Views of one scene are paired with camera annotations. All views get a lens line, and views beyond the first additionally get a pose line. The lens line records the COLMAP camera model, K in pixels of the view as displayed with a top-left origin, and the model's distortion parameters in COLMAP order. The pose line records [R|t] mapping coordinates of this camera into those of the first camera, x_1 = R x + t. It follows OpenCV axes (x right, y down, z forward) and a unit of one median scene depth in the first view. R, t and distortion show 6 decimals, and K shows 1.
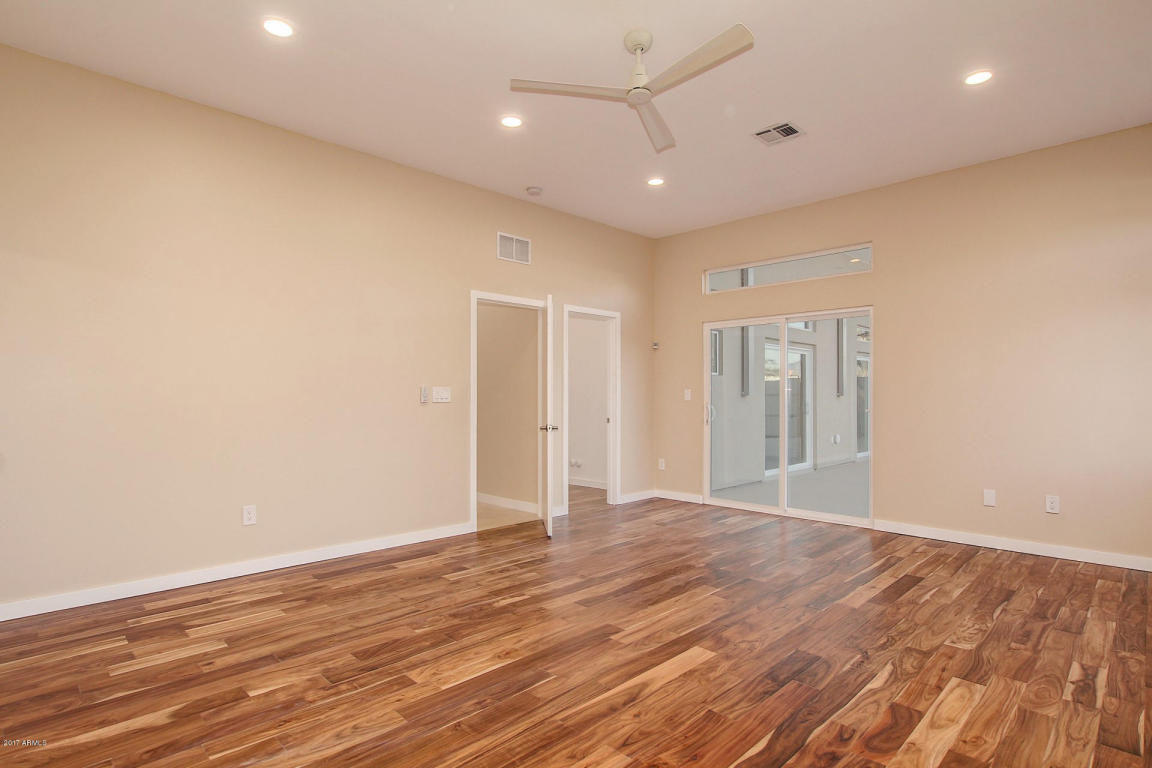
lens RADIAL K [[600.6, 0, 573.3], [0, 600.6, 393.8], [0, 0, 1]] dist [-0.016550, 0.000962]
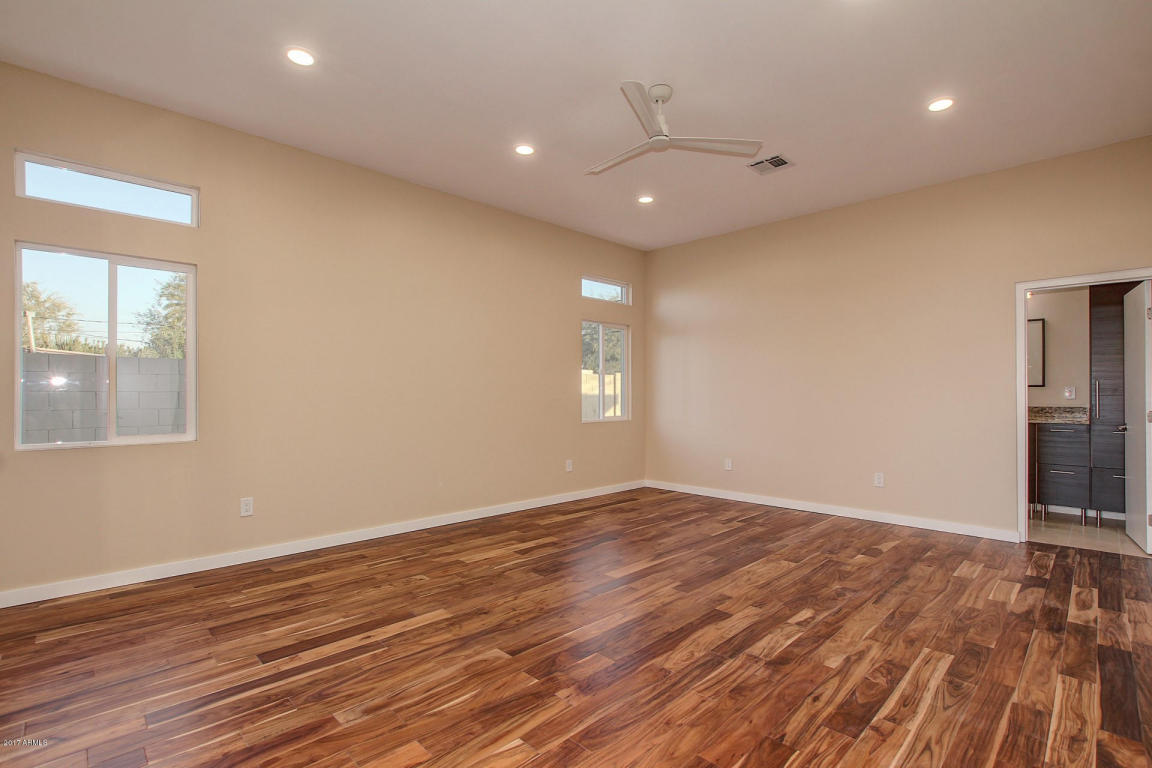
lens RADIAL K [[603.1, 0, 574.9], [0, 603.1, 389.0], [0, 0, 1]] dist [-0.001392, -0.014374]
pose [[-0.999876, -0.003456, -0.015333, 0.293266], [-0.003192, 0.999846, -0.017234, 0.013890], [0.015391, -0.017183, -0.999734, 2.166615]]
